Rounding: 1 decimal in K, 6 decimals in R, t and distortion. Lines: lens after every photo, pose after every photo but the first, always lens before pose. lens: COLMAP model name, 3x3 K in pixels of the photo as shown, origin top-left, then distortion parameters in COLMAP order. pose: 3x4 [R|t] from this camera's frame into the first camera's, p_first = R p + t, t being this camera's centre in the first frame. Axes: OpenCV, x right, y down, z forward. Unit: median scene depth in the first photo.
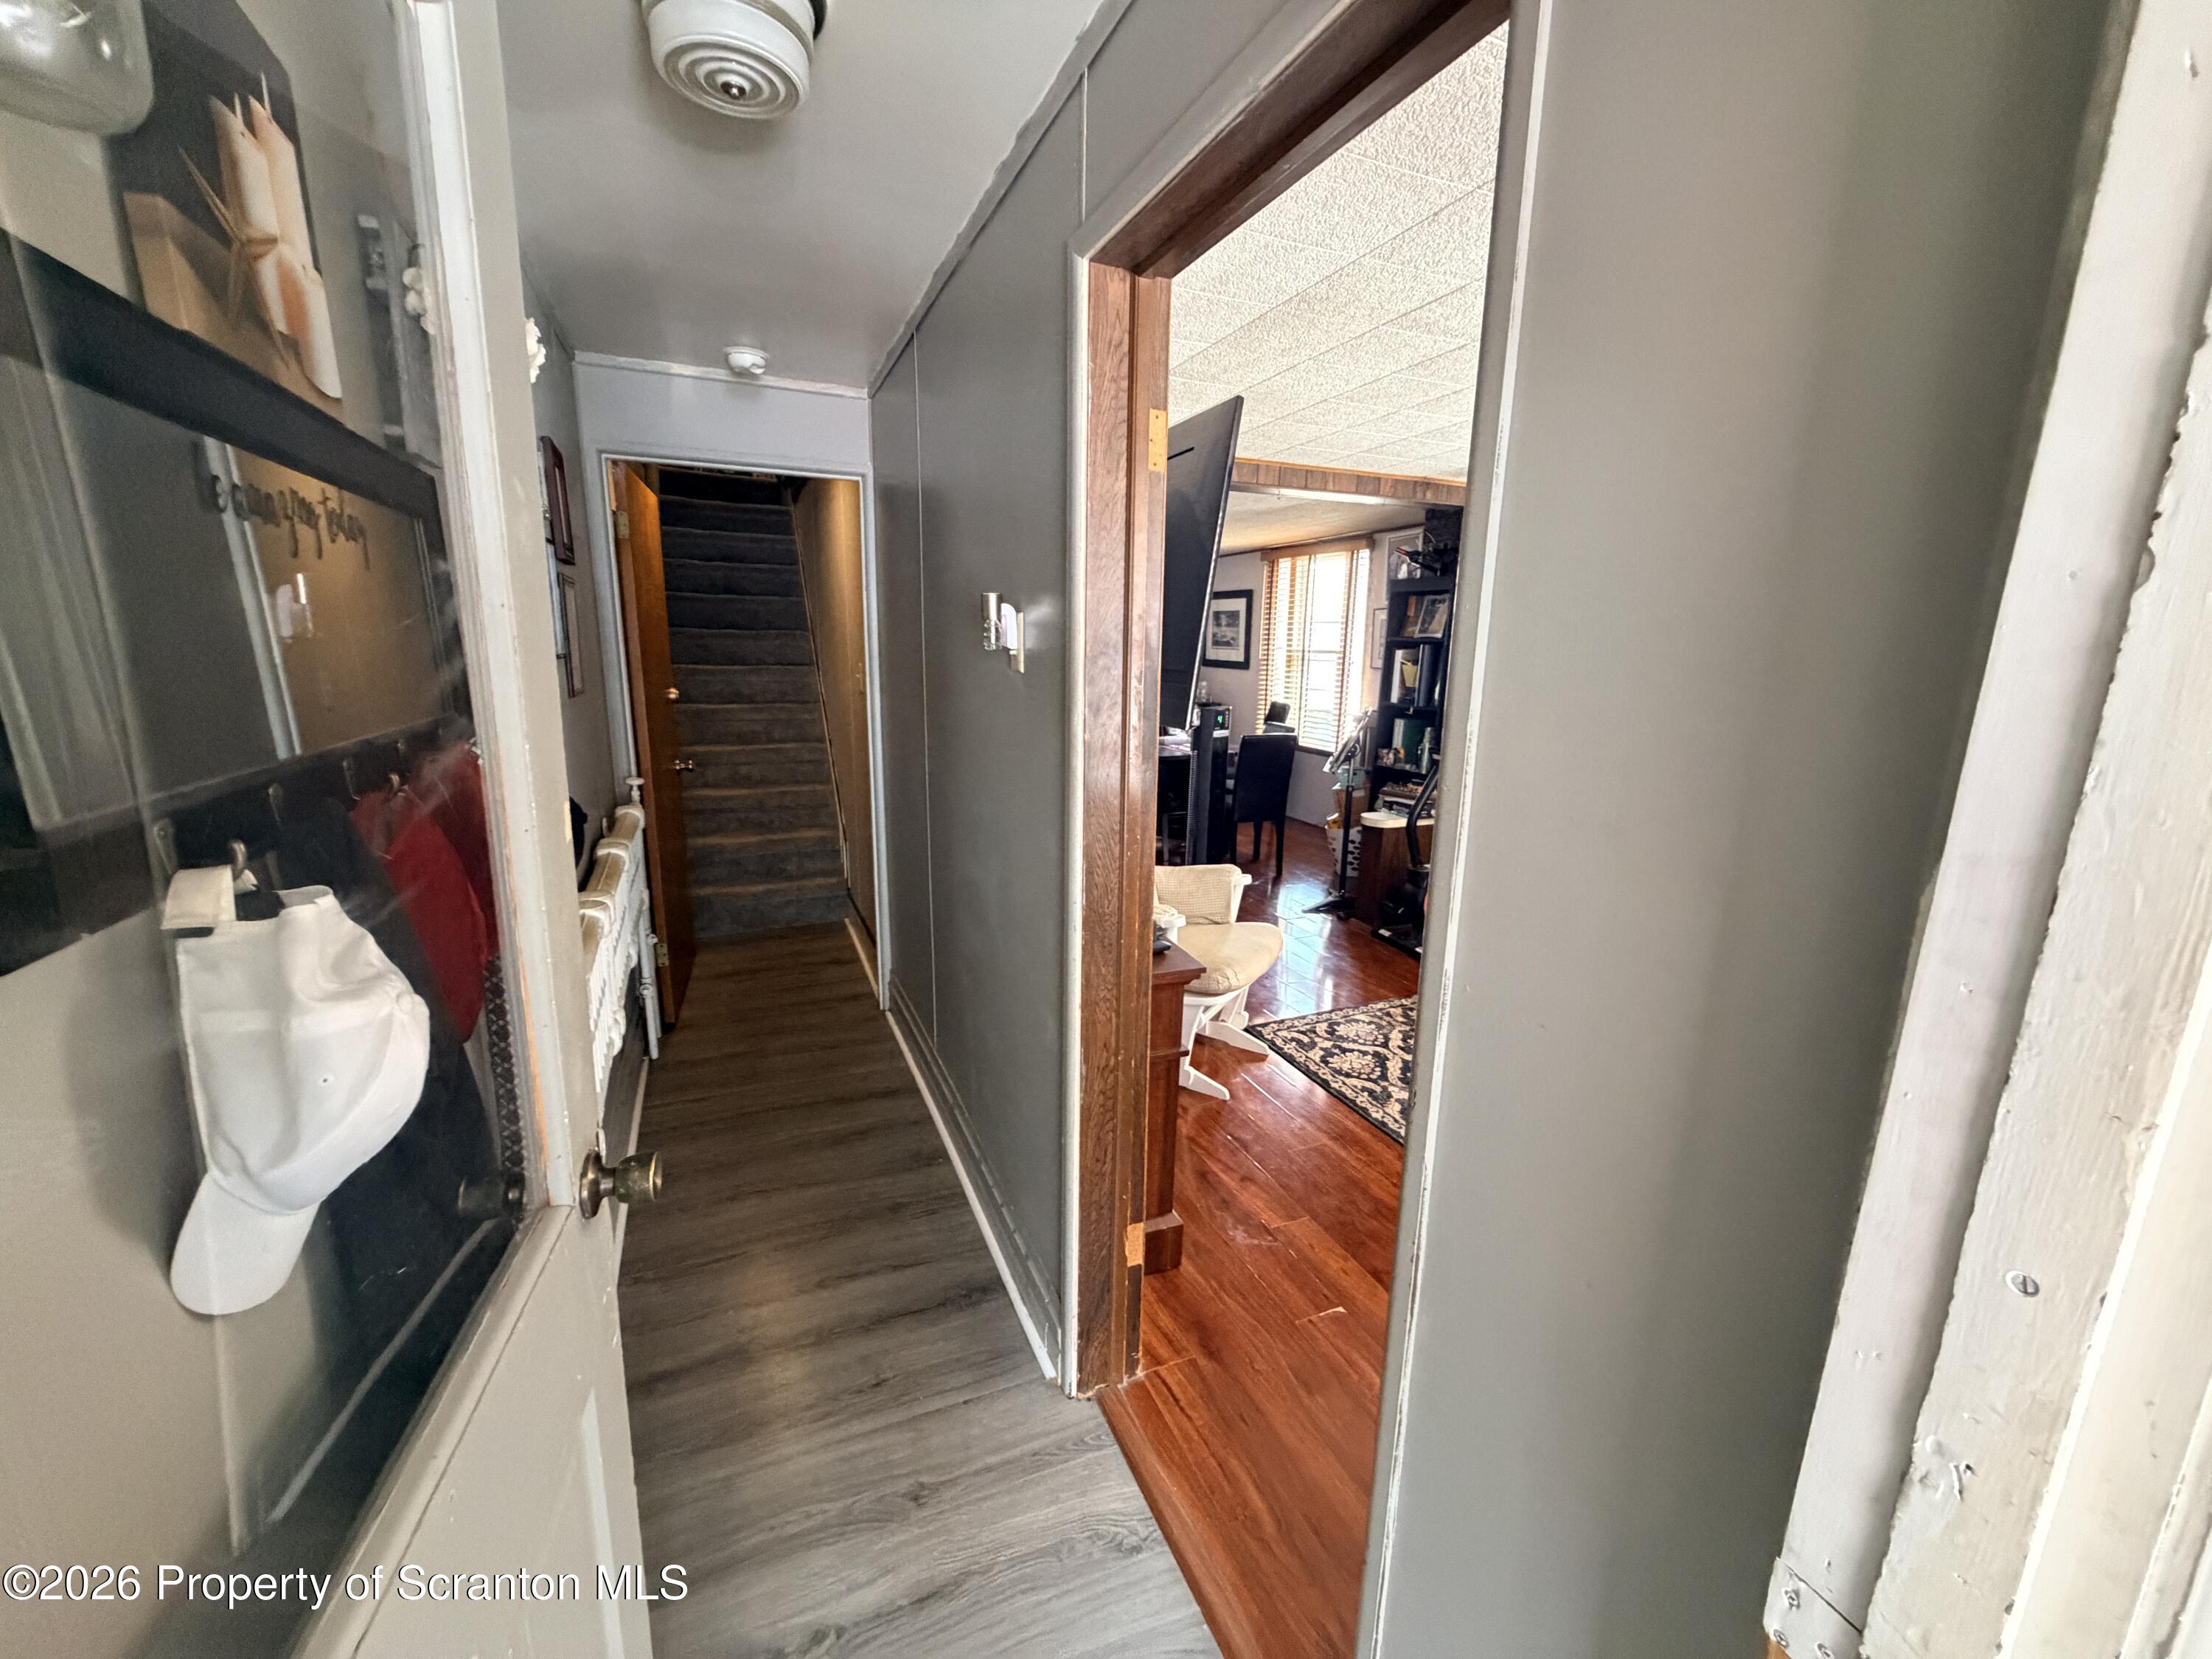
lens RADIAL K [[879.0, 0, 1098.5], [0, 879.0, 826.7], [0, 0, 1]] dist [-0.001453, -0.000243]
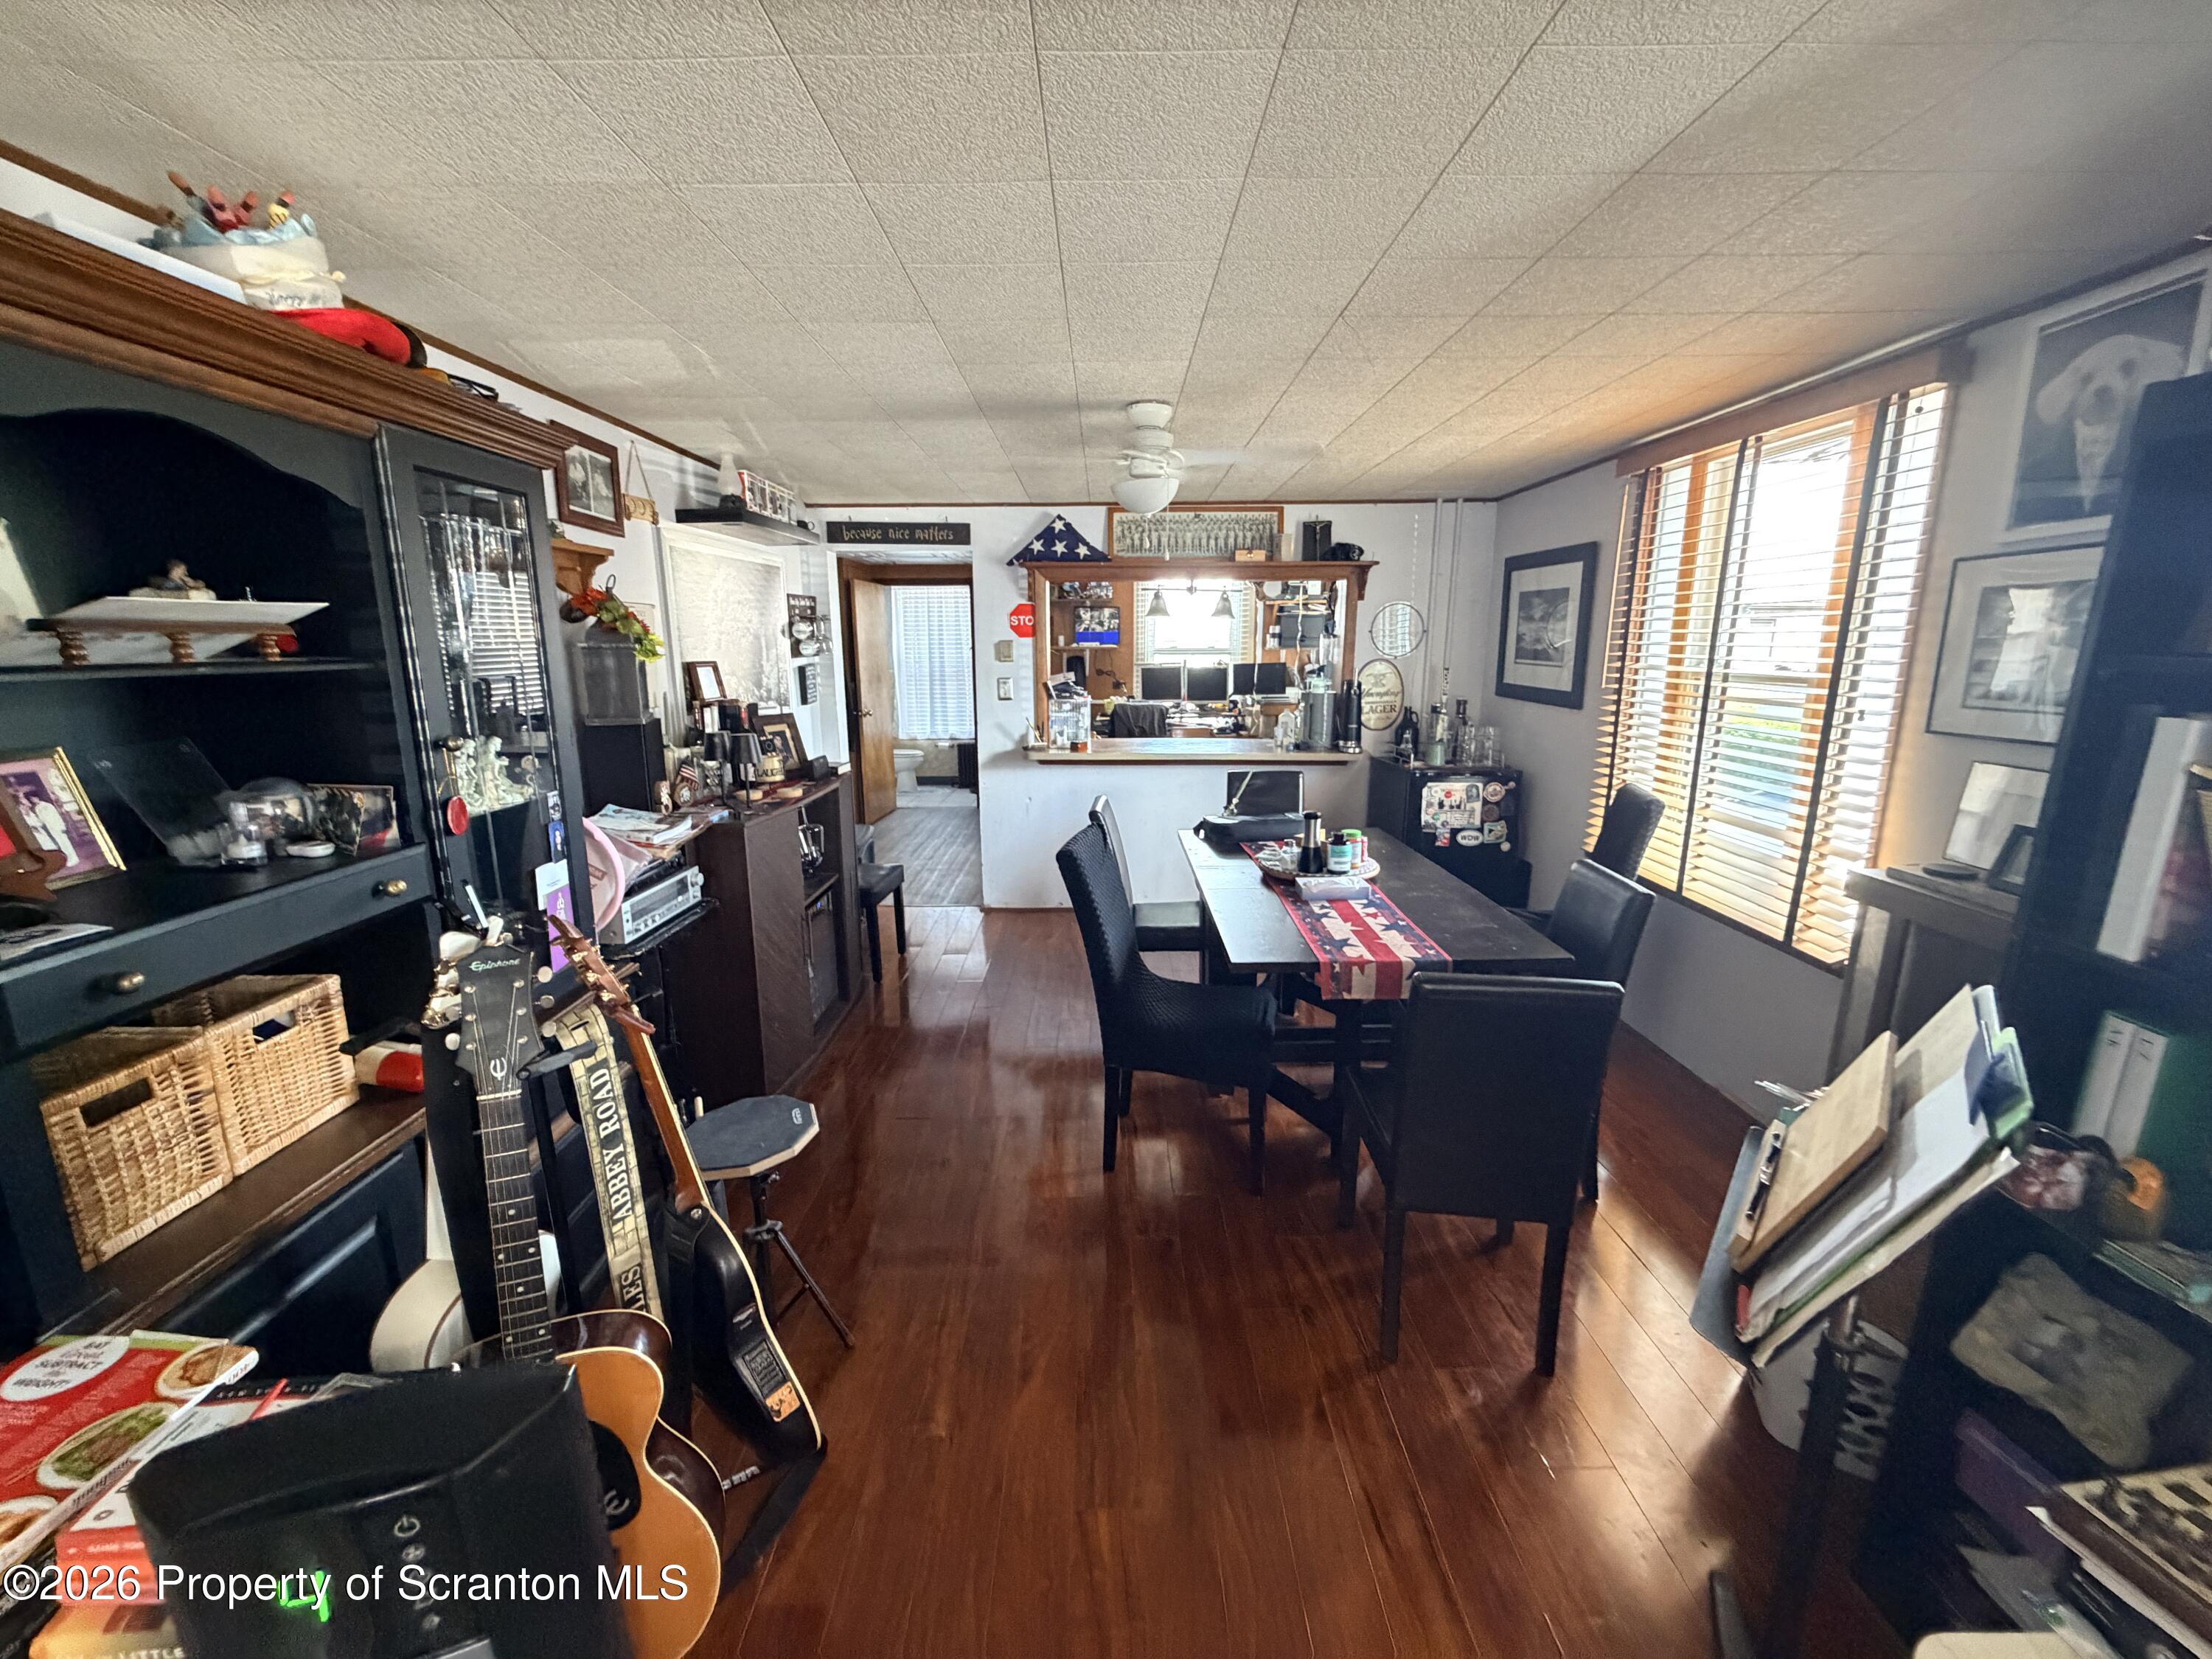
lens RADIAL K [[879.0, 0, 1098.5], [0, 879.0, 826.7], [0, 0, 1]] dist [-0.001453, -0.000243]
pose [[0.918637, 0.068546, -0.389111, 0.128482], [-0.069459, 0.997516, 0.011740, -0.108379], [0.388949, 0.016243, 0.921116, 0.483529]]
